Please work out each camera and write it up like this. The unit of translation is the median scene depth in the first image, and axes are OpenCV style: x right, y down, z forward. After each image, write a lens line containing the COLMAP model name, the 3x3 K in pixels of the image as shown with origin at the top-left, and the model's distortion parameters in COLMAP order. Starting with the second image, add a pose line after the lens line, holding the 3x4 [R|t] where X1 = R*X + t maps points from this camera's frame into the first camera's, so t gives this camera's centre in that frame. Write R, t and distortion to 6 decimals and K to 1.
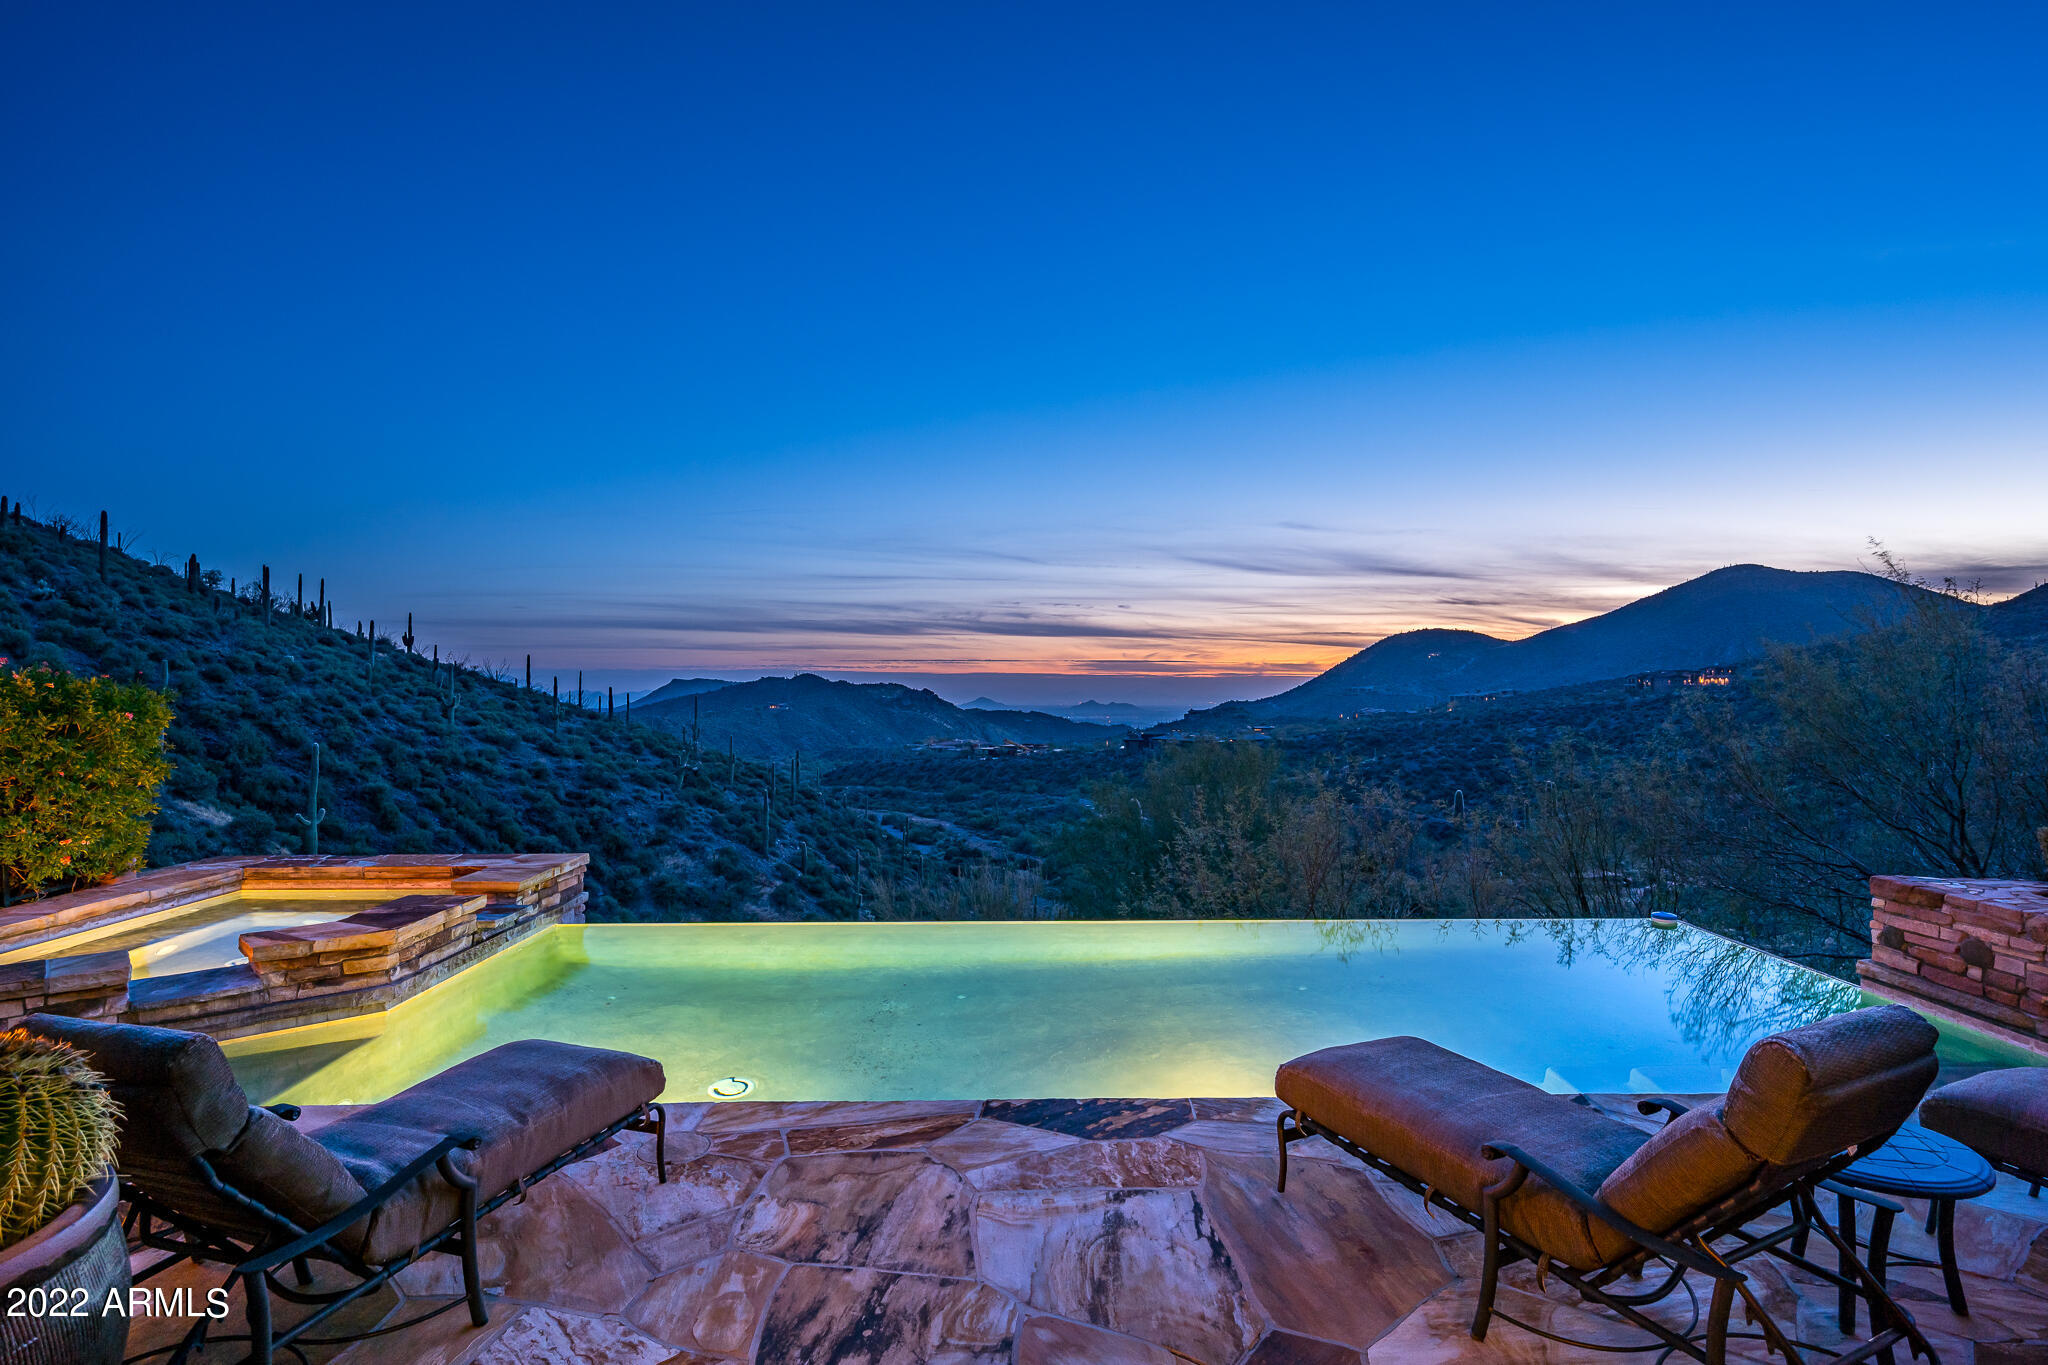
lens RADIAL K [[1089.8, 0, 1015.9], [0, 1089.8, 684.6], [0, 0, 1]] dist [0.002845, 0.000108]
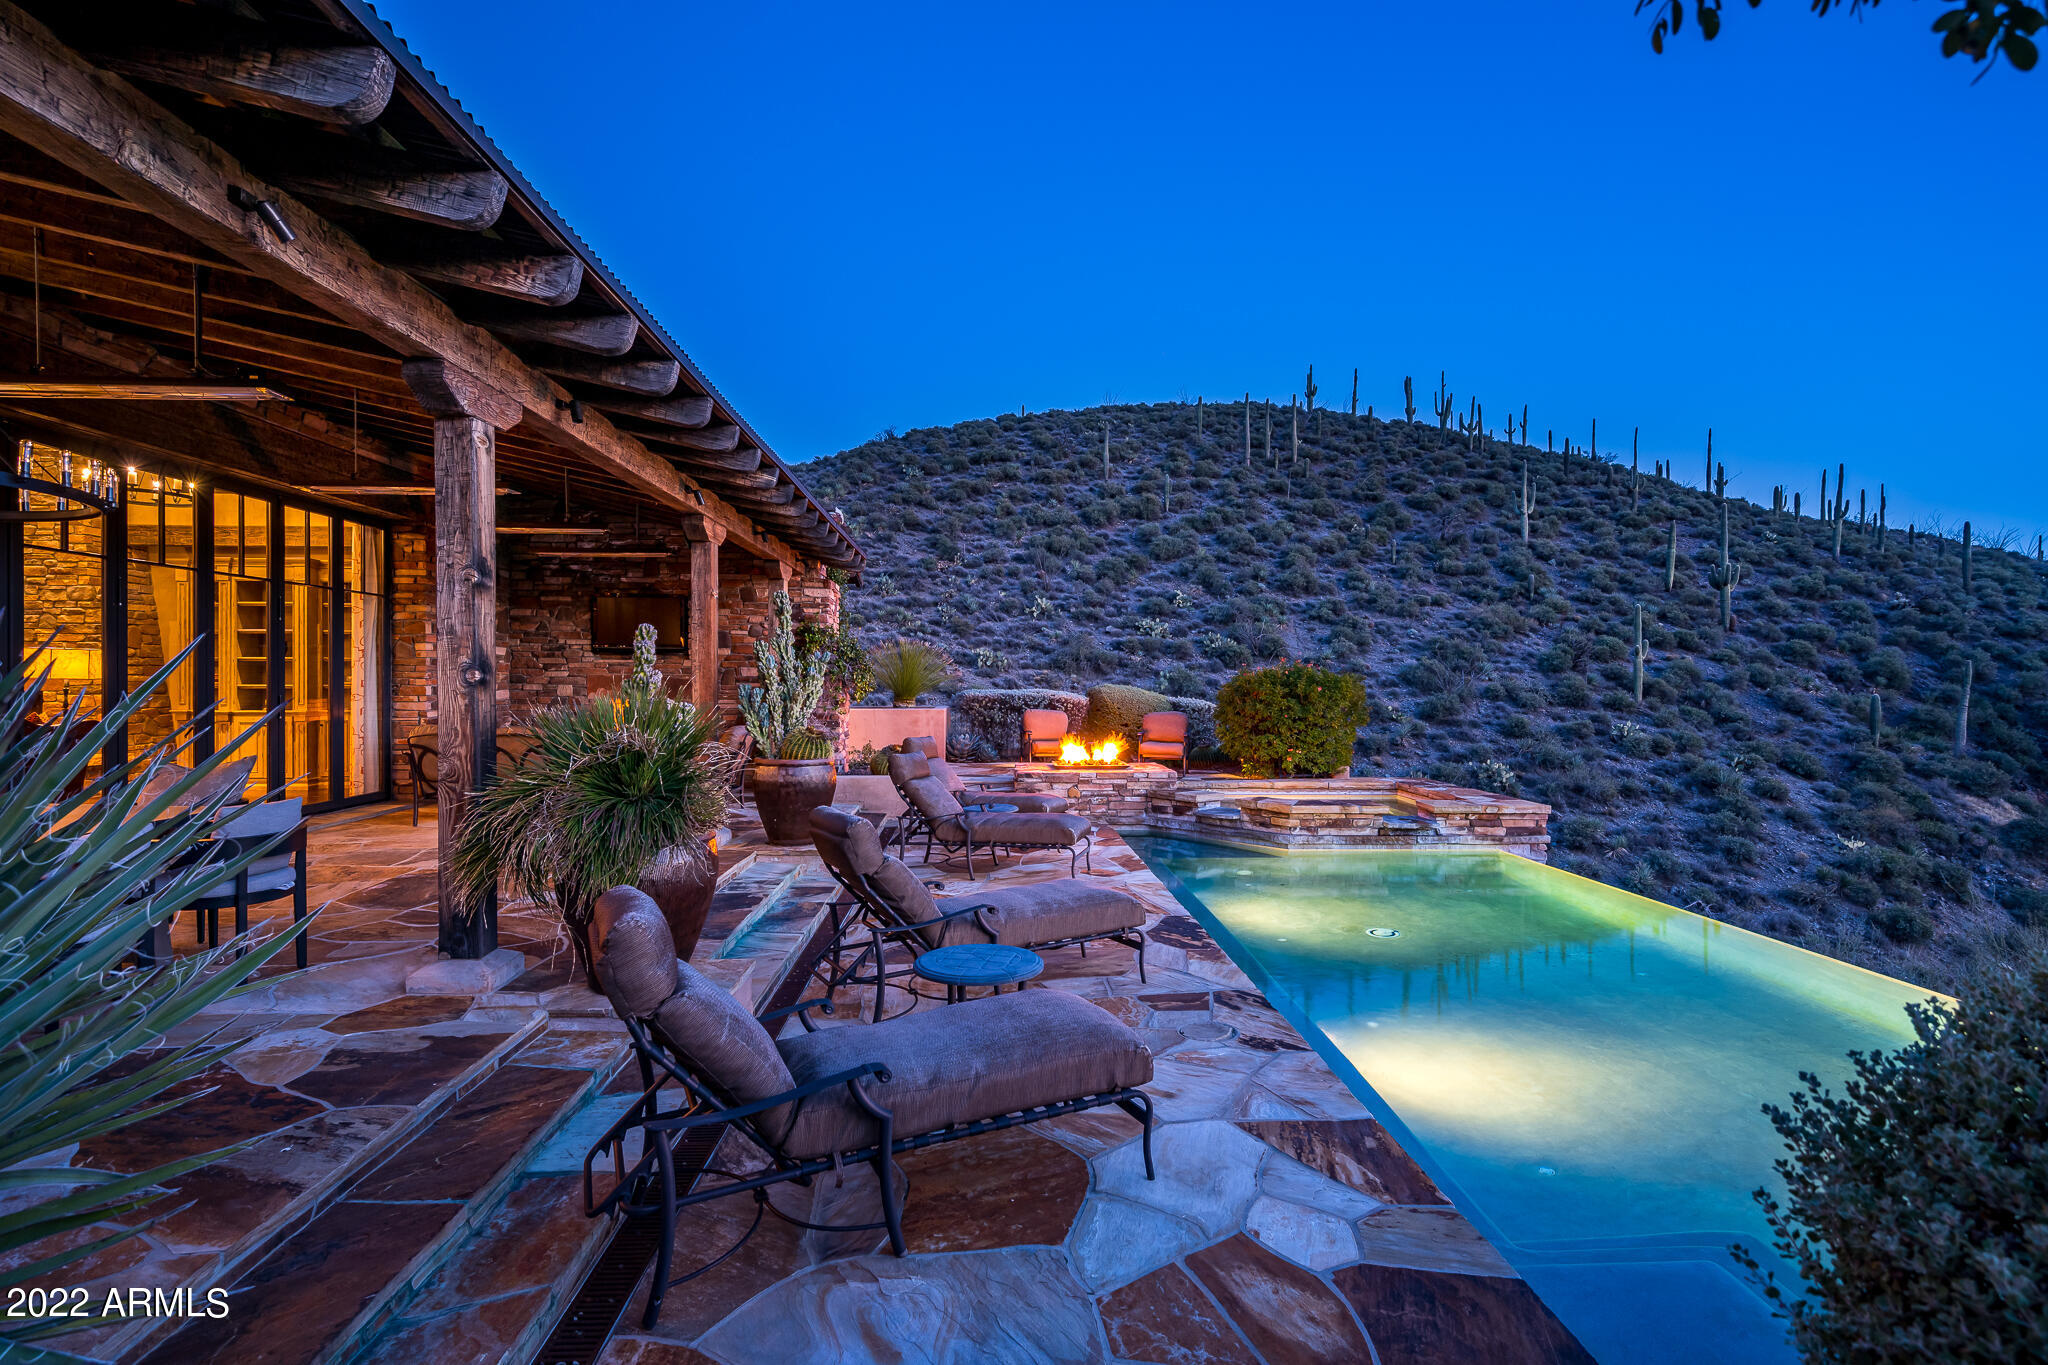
lens RADIAL K [[979.0, 0, 1024.0], [0, 979.0, 682.5], [0, 0, 1]] dist [-0.001597, -0.000351]
pose [[0.042031, 0.007353, -0.999089, 0.076253], [-0.009975, 0.999926, 0.006940, 0.000888], [0.999067, 0.009674, 0.042101, 0.035589]]
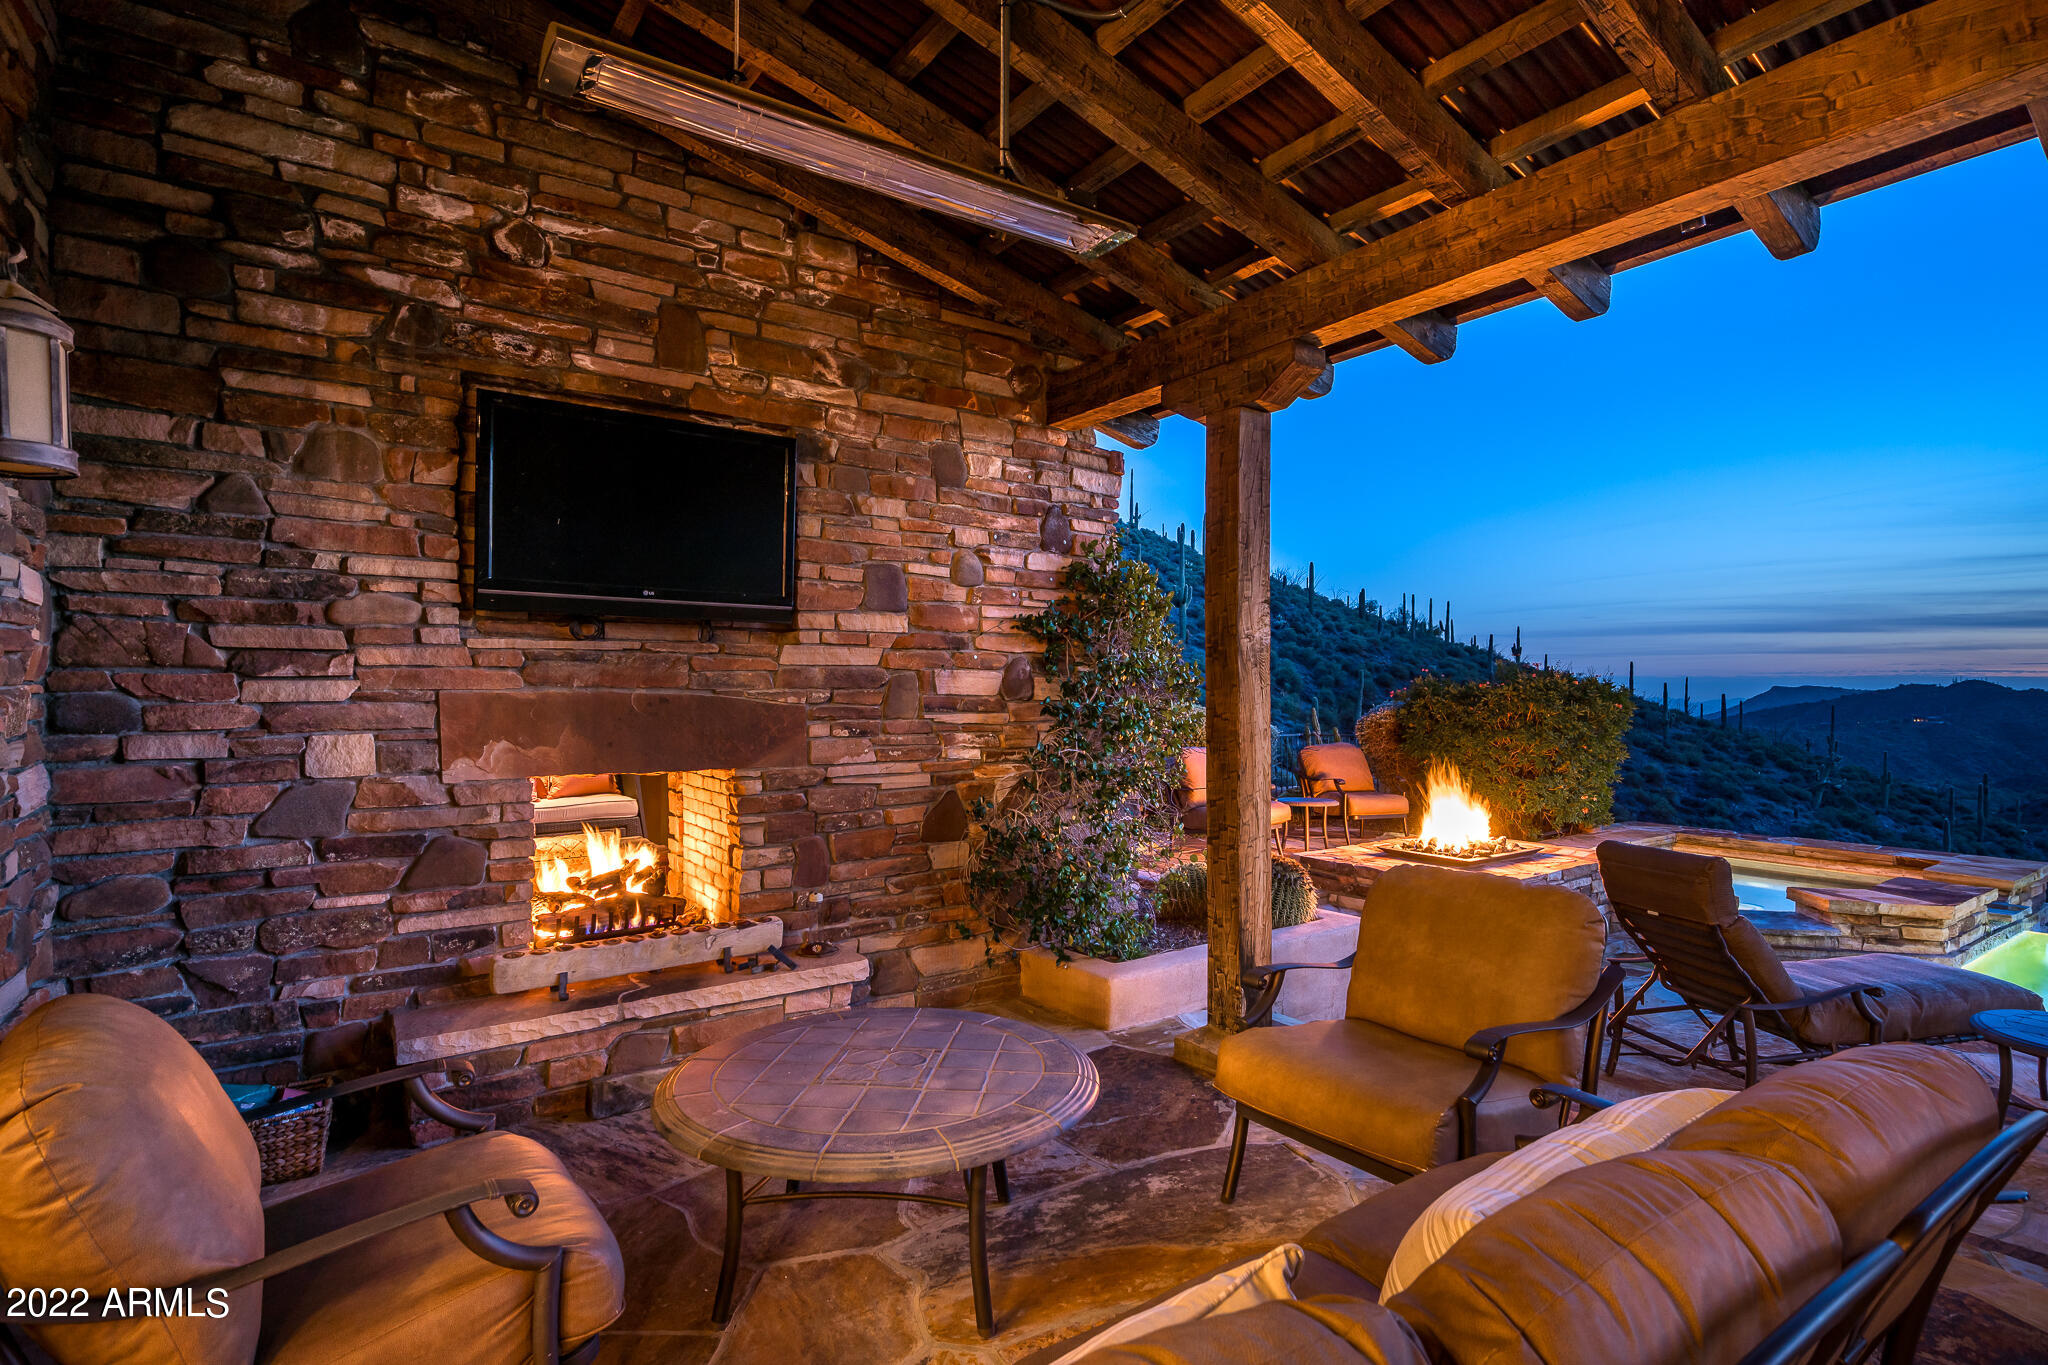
lens RADIAL K [[992.4, 0, 1020.7], [0, 992.4, 684.2], [0, 0, 1]] dist [0.000556, -0.000175]
pose [[0.579098, 0.002832, -0.815253, -0.022088], [-0.008311, 0.999963, -0.002430, 0.000937], [0.815215, 0.008183, 0.579100, -0.024585]]
